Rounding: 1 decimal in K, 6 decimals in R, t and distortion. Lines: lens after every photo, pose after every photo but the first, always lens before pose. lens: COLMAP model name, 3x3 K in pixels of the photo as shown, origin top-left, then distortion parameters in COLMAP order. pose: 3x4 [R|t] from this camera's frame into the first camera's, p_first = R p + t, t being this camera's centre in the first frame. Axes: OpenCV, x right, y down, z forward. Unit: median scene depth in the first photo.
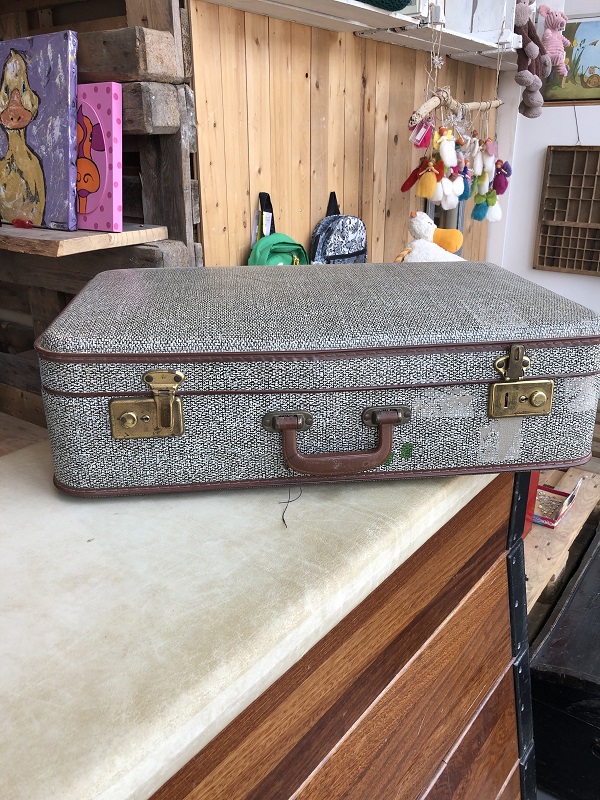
lens RADIAL K [[664.6, 0, 299.8], [0, 664.6, 400.2], [0, 0, 1]] dist [0.001252, -0.015608]
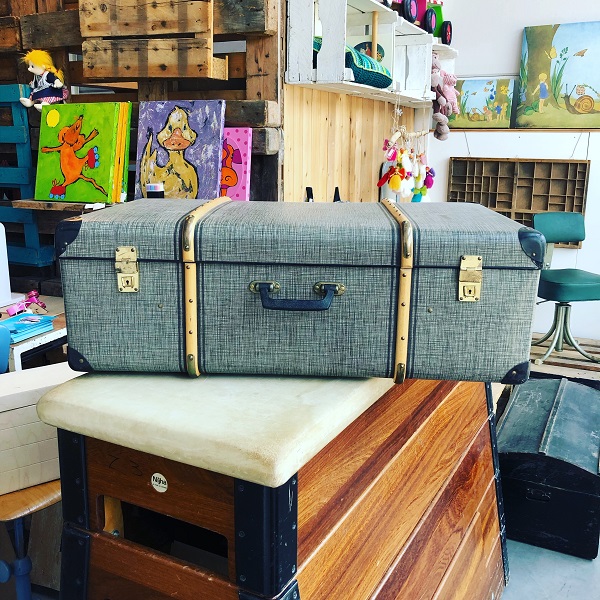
lens RADIAL K [[673.9, 0, 300.2], [0, 673.9, 299.8], [0, 0, 1]] dist [-0.008645, 0.000000]
pose [[0.983318, -0.029845, 0.179429, -0.439295], [0.054671, 0.989329, -0.135054, 0.222029], [-0.173483, 0.142611, 0.974457, -0.684484]]
